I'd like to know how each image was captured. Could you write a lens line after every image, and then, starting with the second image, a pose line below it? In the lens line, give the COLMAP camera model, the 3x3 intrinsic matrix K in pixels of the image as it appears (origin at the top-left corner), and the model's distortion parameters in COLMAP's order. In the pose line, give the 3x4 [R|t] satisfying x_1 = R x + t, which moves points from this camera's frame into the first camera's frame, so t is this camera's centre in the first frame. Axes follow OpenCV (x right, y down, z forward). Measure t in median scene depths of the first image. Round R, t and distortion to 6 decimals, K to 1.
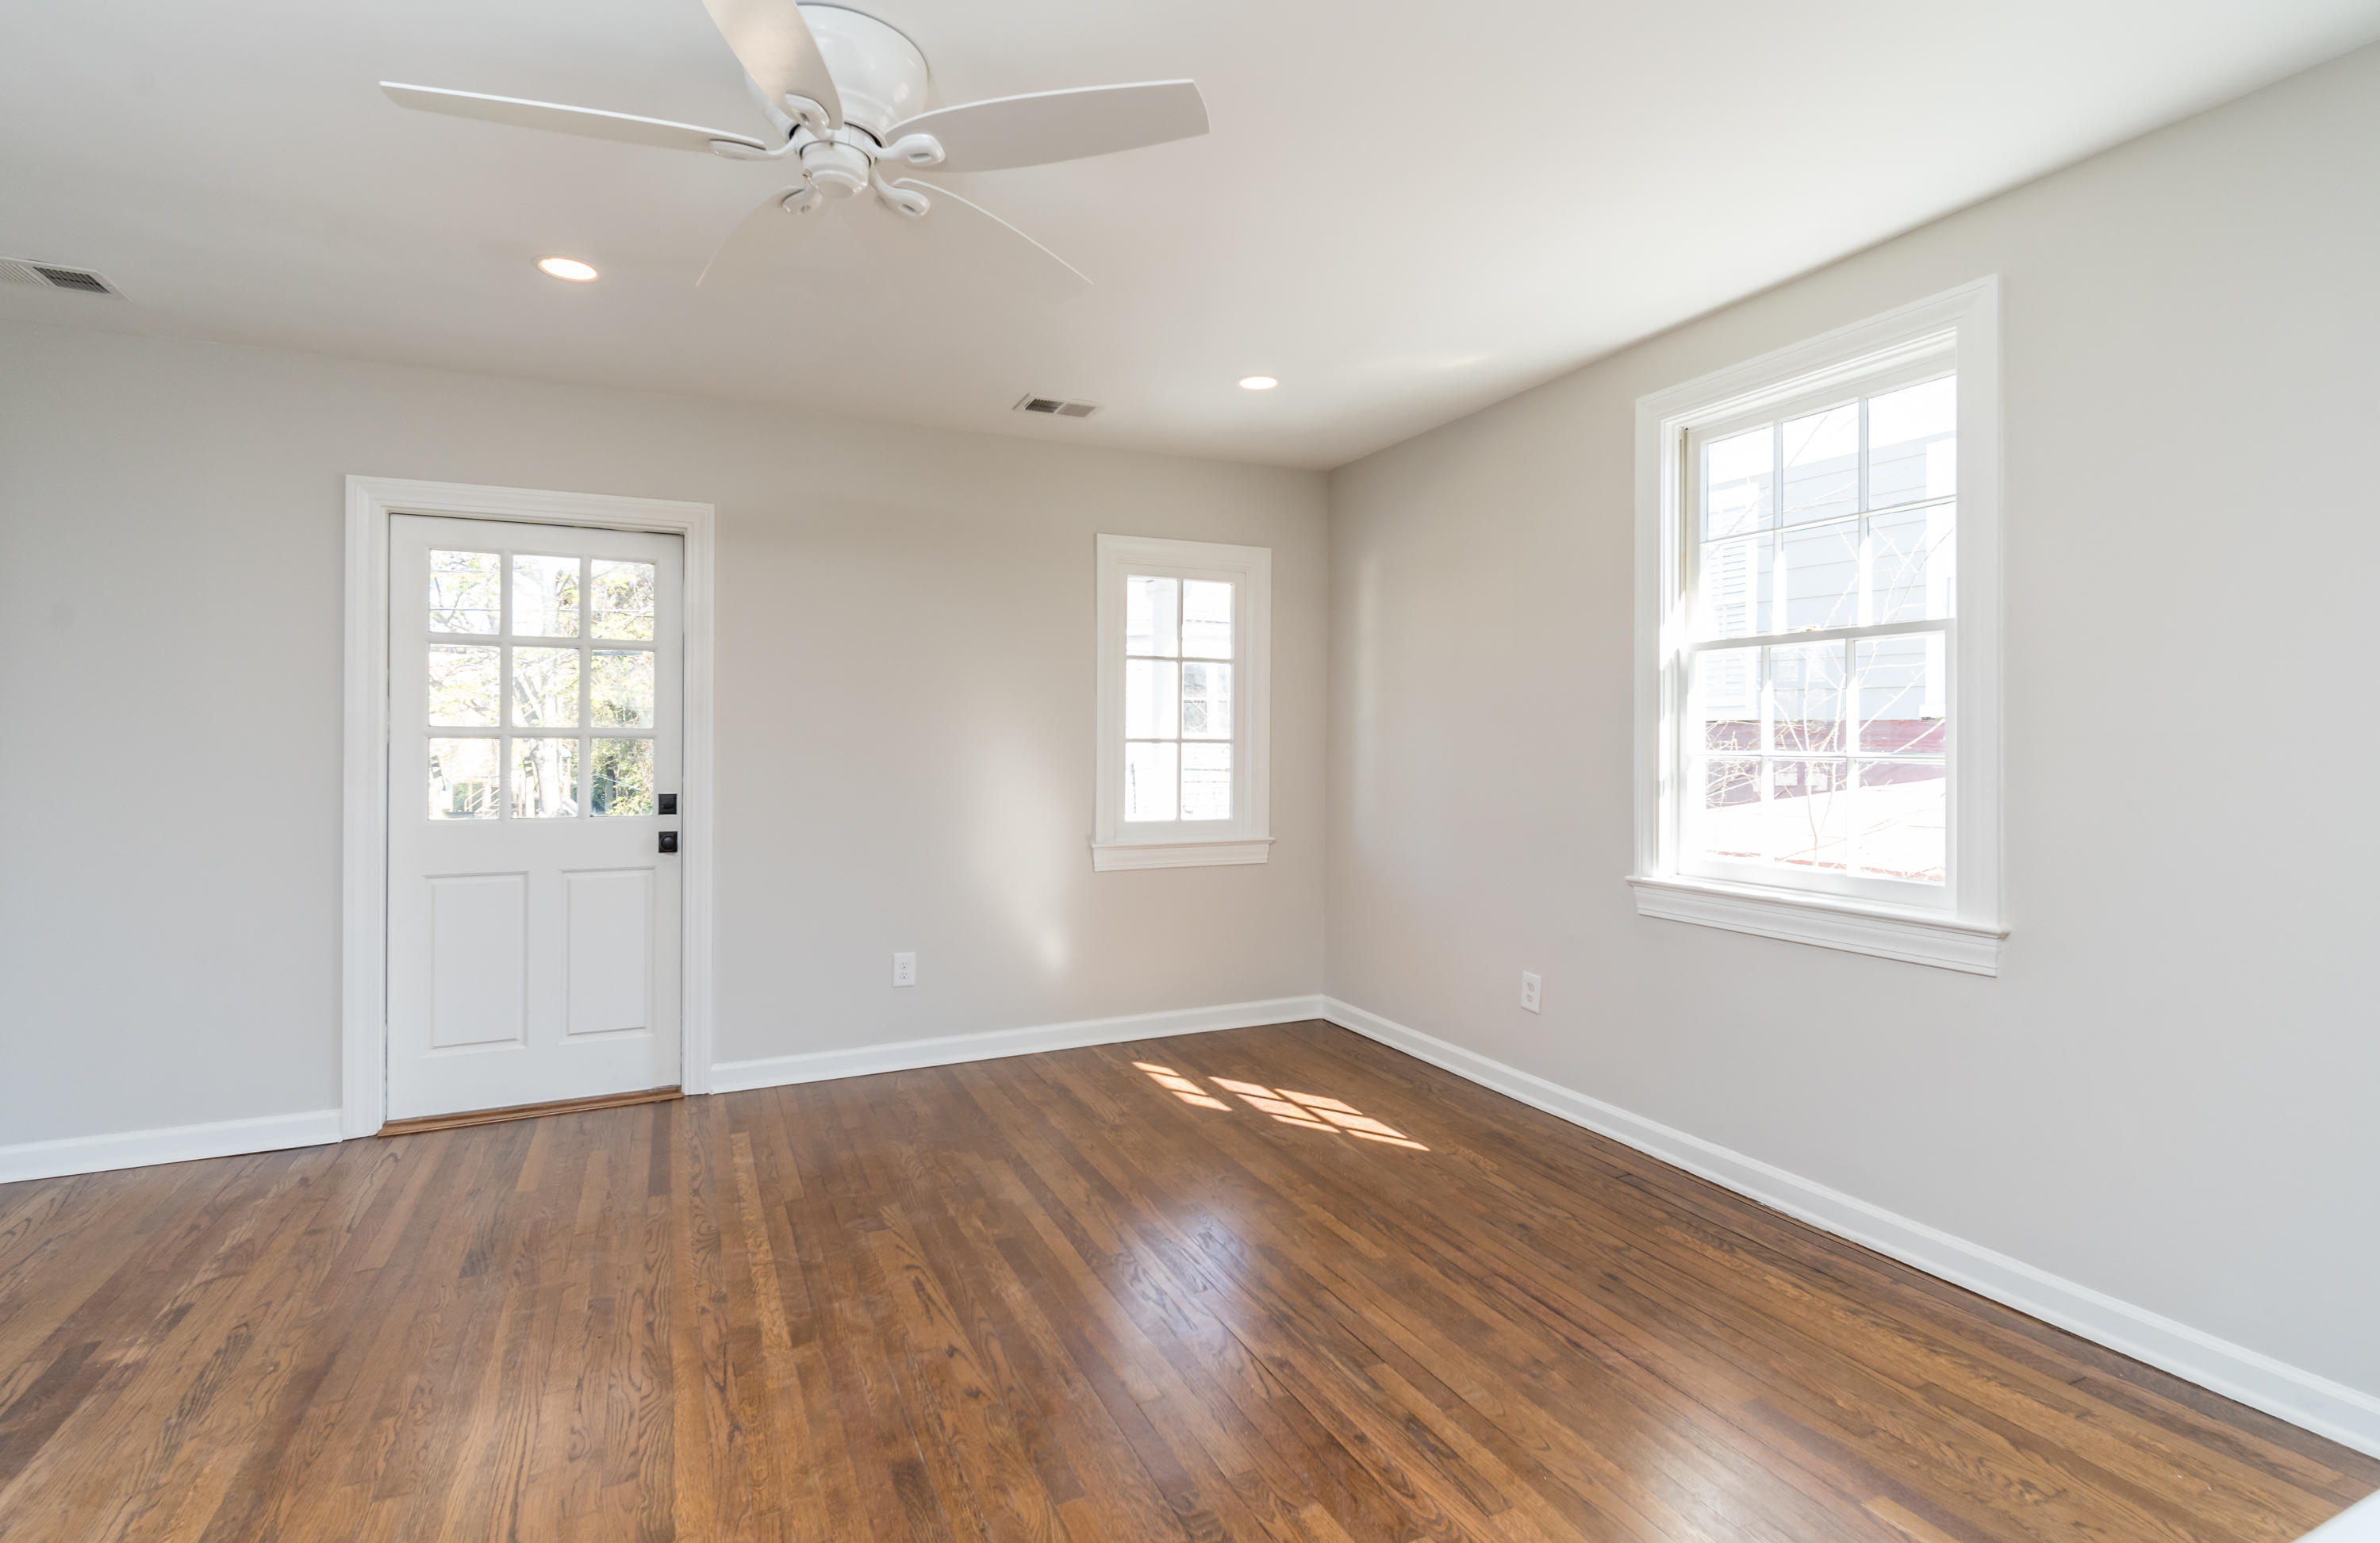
lens RADIAL K [[1097.1, 0, 1149.9], [0, 1097.1, 739.6], [0, 0, 1]] dist [0.003014, 0.000666]
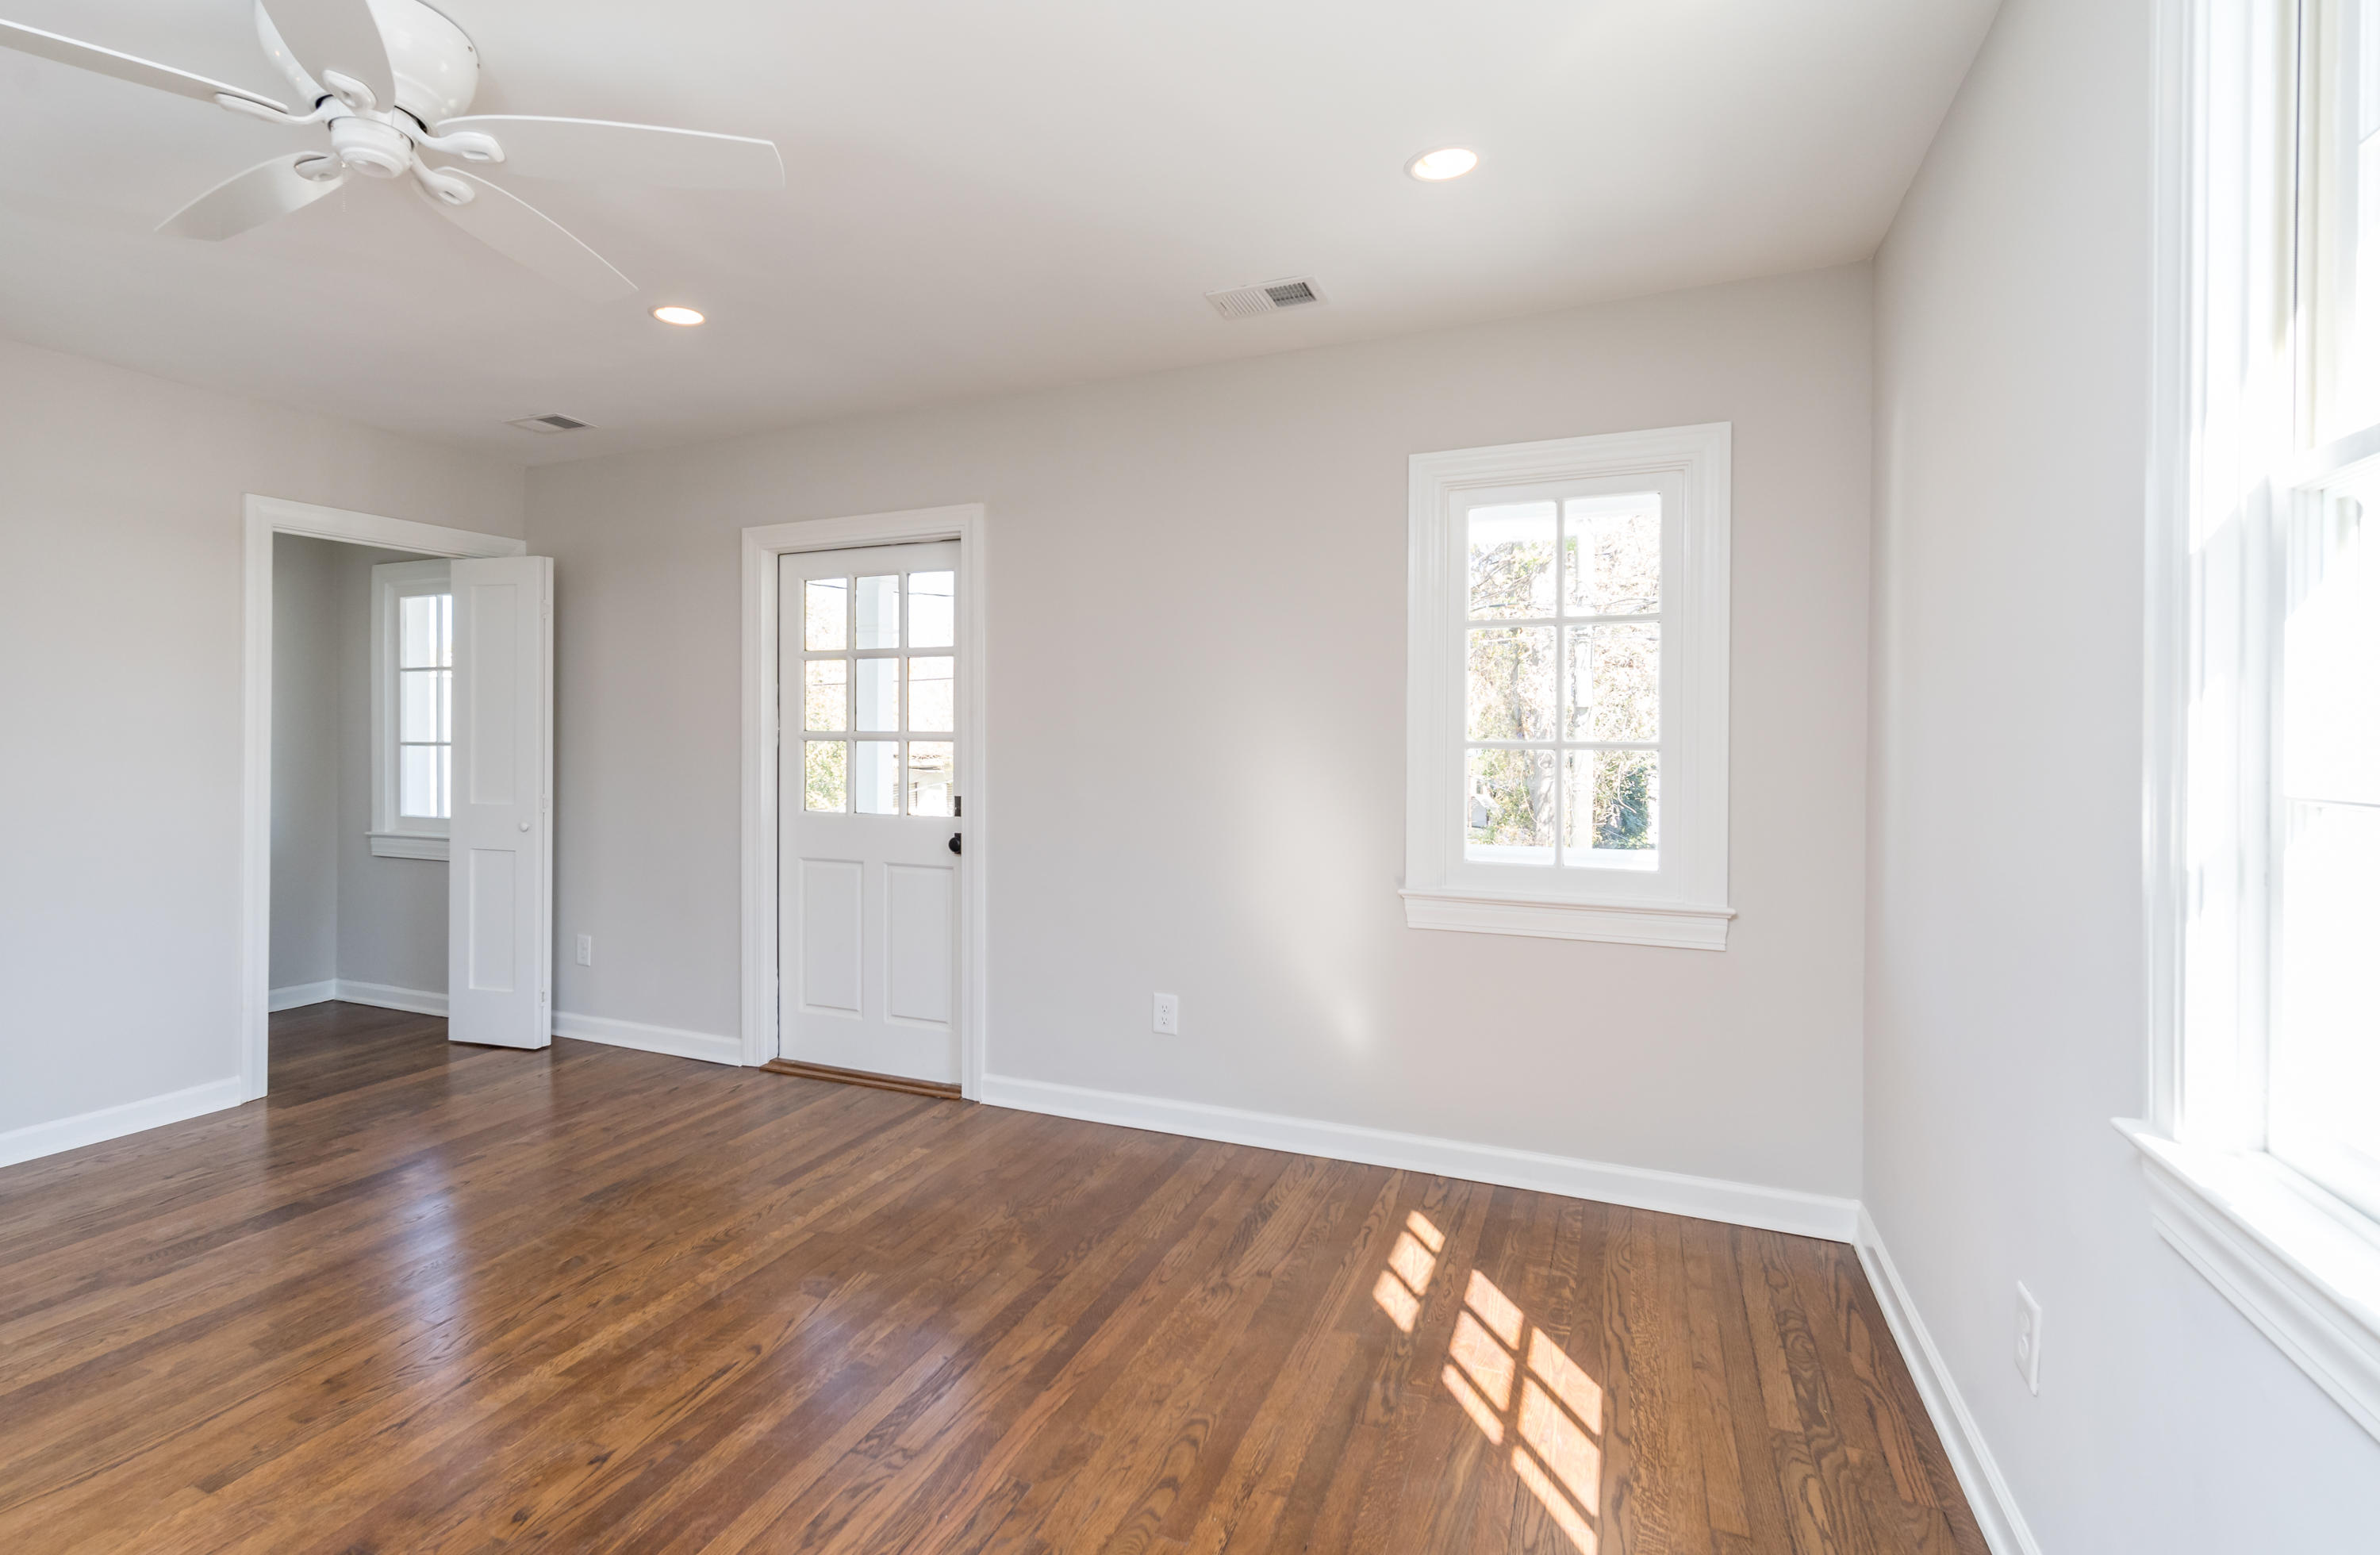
lens RADIAL K [[1123.9, 0, 1090.5], [0, 1123.9, 741.1], [0, 0, 1]] dist [0.003998, 0.000553]
pose [[0.646893, 0.001525, -0.762579, 0.504902], [0.000411, 0.999997, 0.002349, -0.004384], [0.762581, -0.001833, 0.646891, 0.494268]]
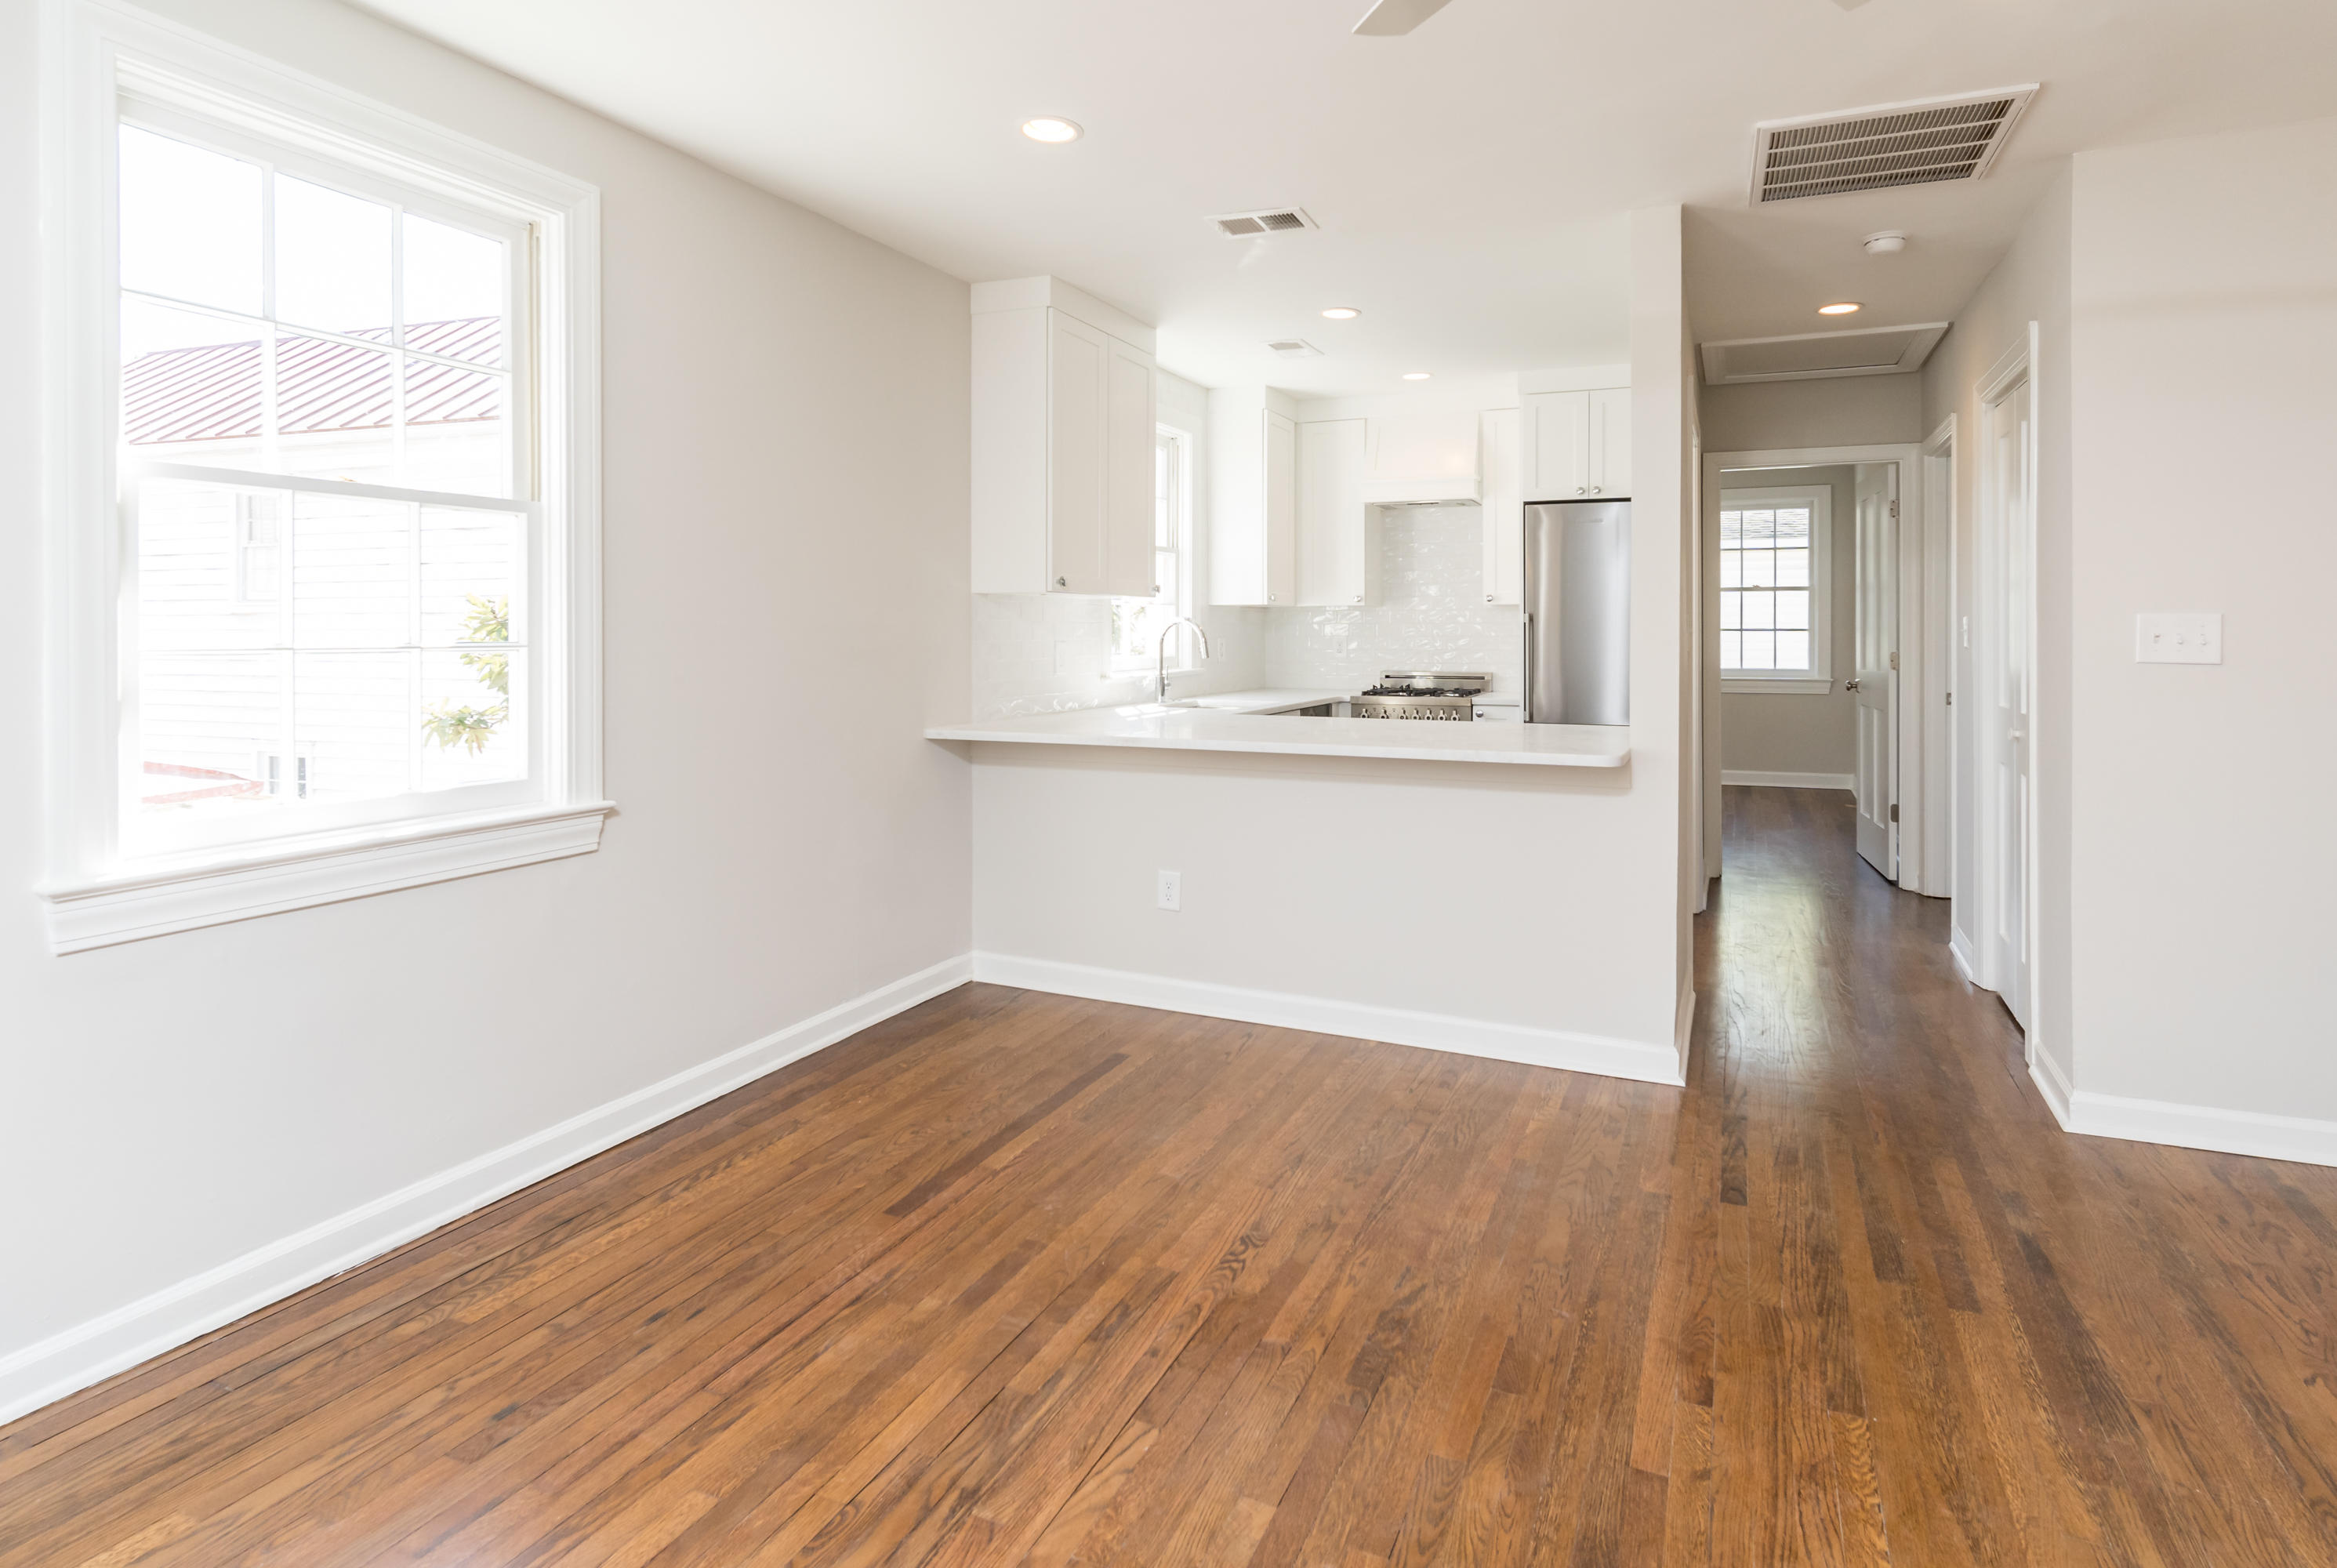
lens RADIAL K [[1192.9, 0, 1254.9], [0, 1192.9, 629.1], [0, 0, 1]] dist [0.003160, 0.000752]
pose [[-0.693009, -0.001391, 0.720927, -0.372548], [-0.003268, 0.999994, -0.001212, 0.001814], [-0.720921, -0.003196, -0.693009, 0.994337]]
